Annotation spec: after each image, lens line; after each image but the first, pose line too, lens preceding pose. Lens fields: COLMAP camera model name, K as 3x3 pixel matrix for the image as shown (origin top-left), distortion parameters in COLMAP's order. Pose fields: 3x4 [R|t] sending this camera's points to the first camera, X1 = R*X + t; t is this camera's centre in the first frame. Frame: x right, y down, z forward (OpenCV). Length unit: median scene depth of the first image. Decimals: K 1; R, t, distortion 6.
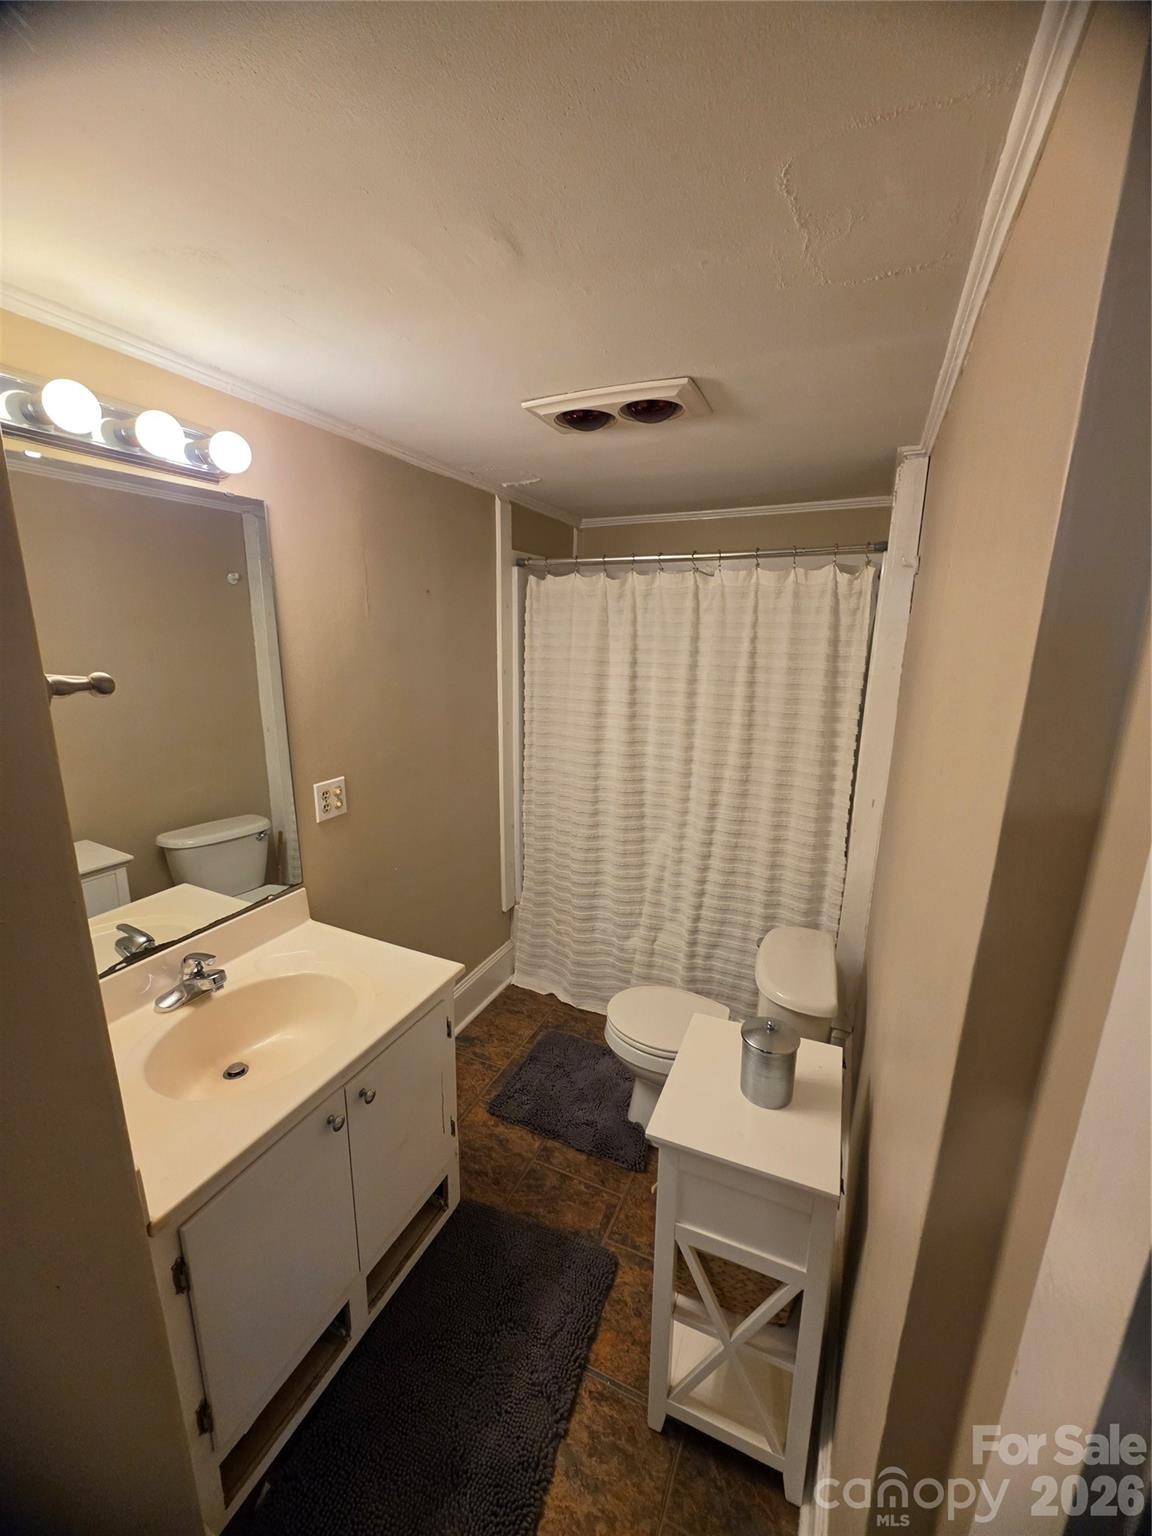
lens RADIAL K [[626.0, 0, 569.5], [0, 626.0, 767.0], [0, 0, 1]] dist [-0.006235, 0.000074]
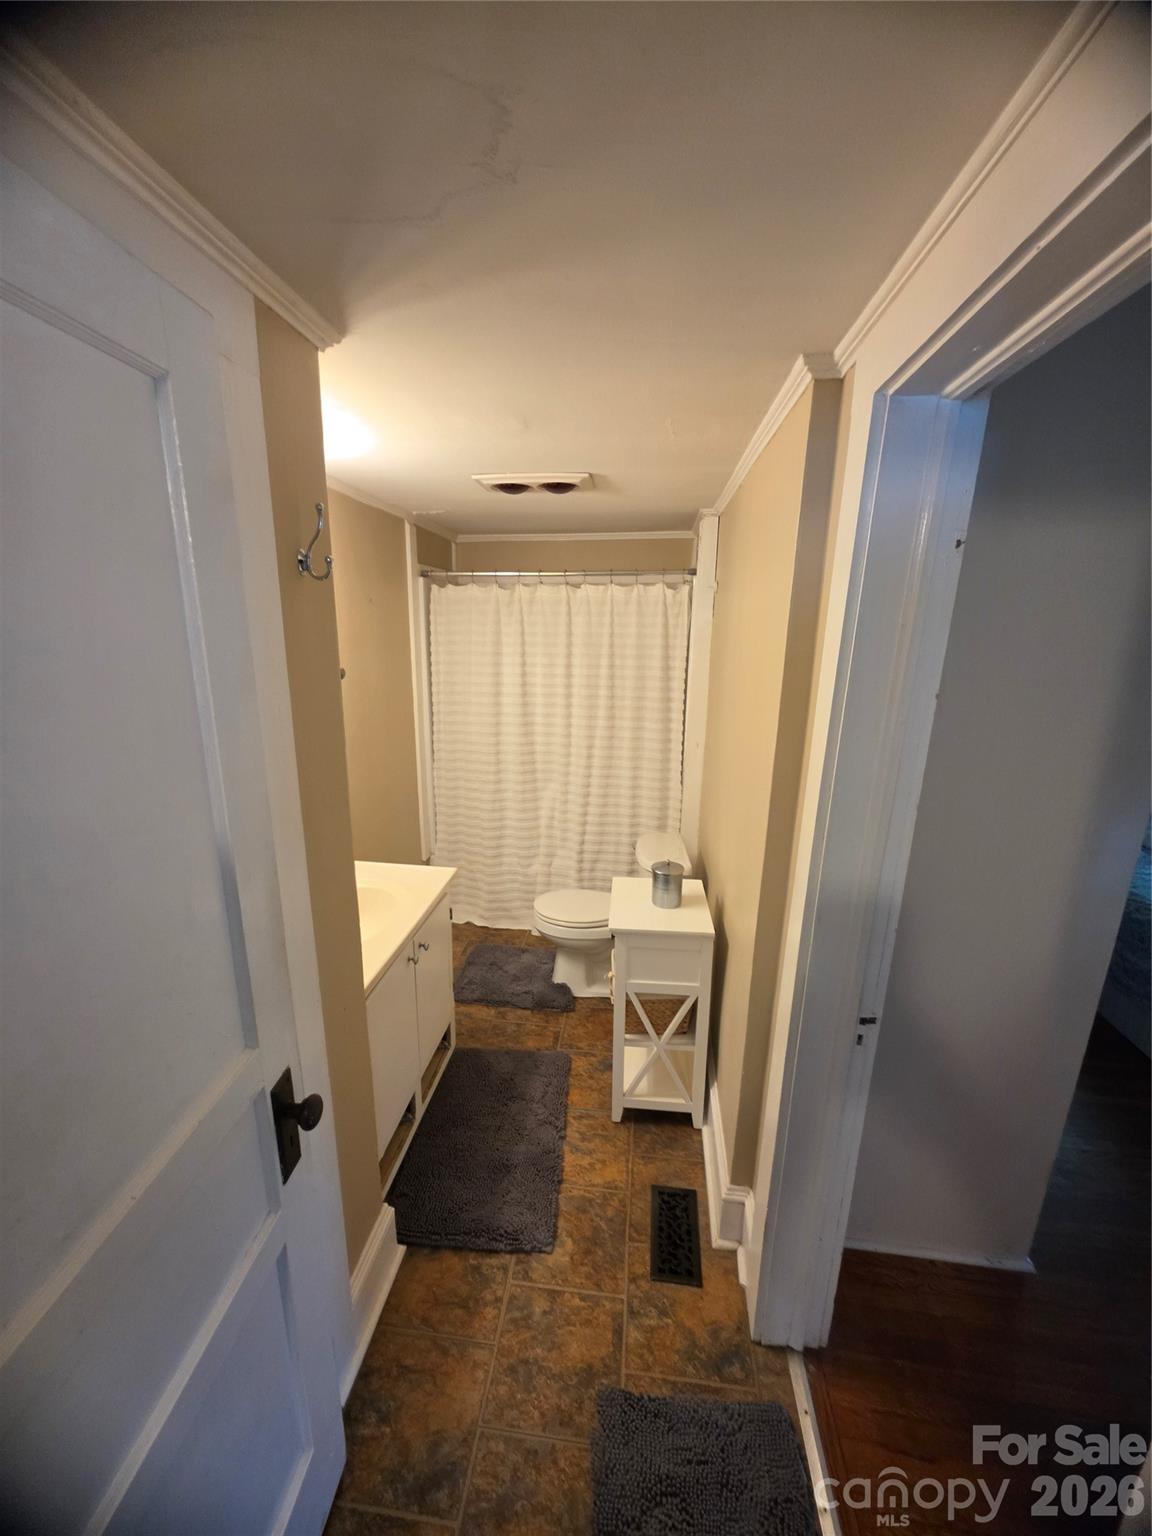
lens RADIAL K [[626.0, 0, 569.5], [0, 626.0, 767.0], [0, 0, 1]] dist [-0.006235, 0.000074]
pose [[0.952489, -0.074287, 0.295374, -0.216514], [0.068862, 0.997212, 0.028741, 0.040686], [-0.296685, -0.007036, 0.954949, -0.289504]]
